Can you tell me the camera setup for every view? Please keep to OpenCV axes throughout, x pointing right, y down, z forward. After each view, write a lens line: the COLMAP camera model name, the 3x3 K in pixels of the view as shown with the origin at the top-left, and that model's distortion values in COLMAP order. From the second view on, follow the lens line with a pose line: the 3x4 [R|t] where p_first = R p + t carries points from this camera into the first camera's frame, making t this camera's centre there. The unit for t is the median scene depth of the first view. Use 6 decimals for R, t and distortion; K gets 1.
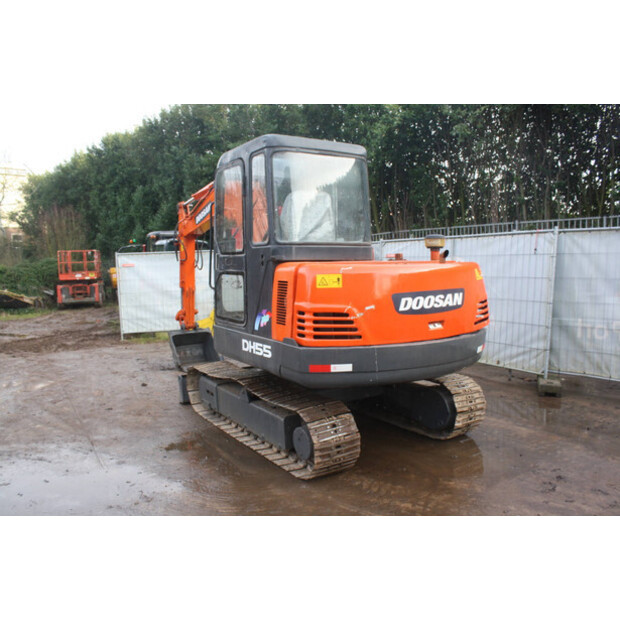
lens RADIAL K [[535.8, 0, 310.0], [0, 535.8, 310.0], [0, 0, 1]] dist [-0.111613, 0.001824]
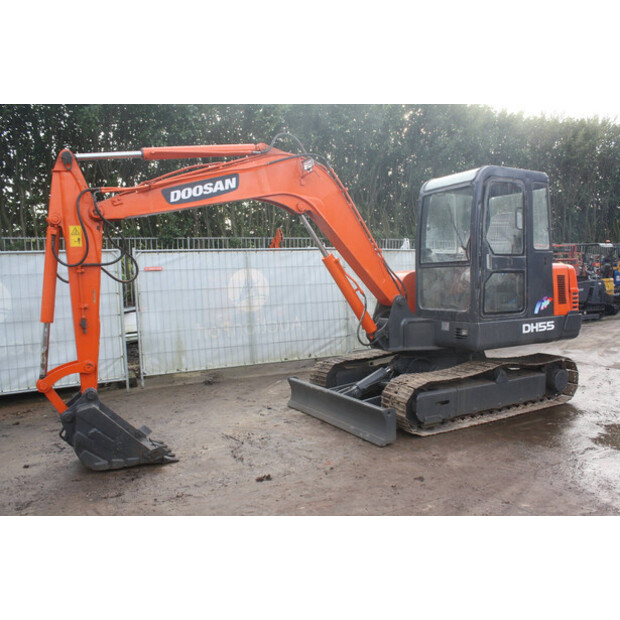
lens RADIAL K [[574.6, 0, 310.0], [0, 574.6, 310.0], [0, 0, 1]] dist [-0.076326, 0.001649]
pose [[0.048845, -0.048957, 0.997606, -1.495234], [0.116624, 0.992246, 0.042984, -0.094830], [-0.991974, 0.114246, 0.054175, 1.446246]]
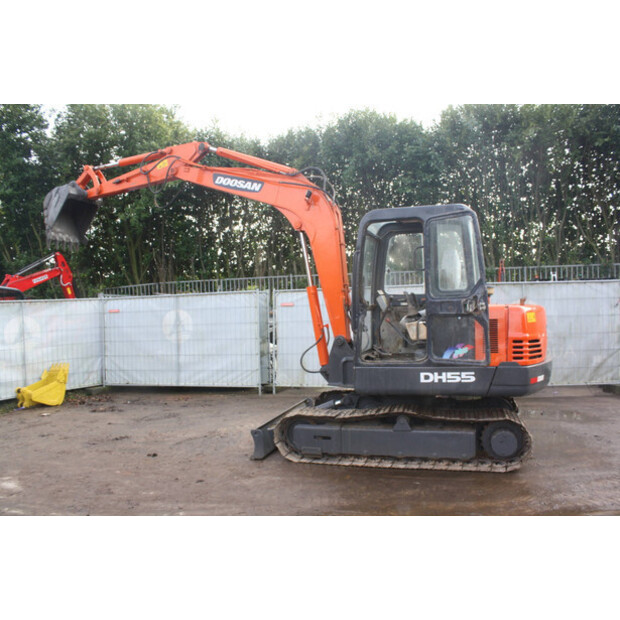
lens RADIAL K [[535.8, 0, 310.0], [0, 535.8, 310.0], [0, 0, 1]] dist [-0.111613, 0.001824]
pose [[0.757931, -0.016345, 0.652129, -1.074641], [0.080623, 0.994369, -0.068781, -0.020457], [-0.647333, 0.104708, 0.754981, 0.282388]]
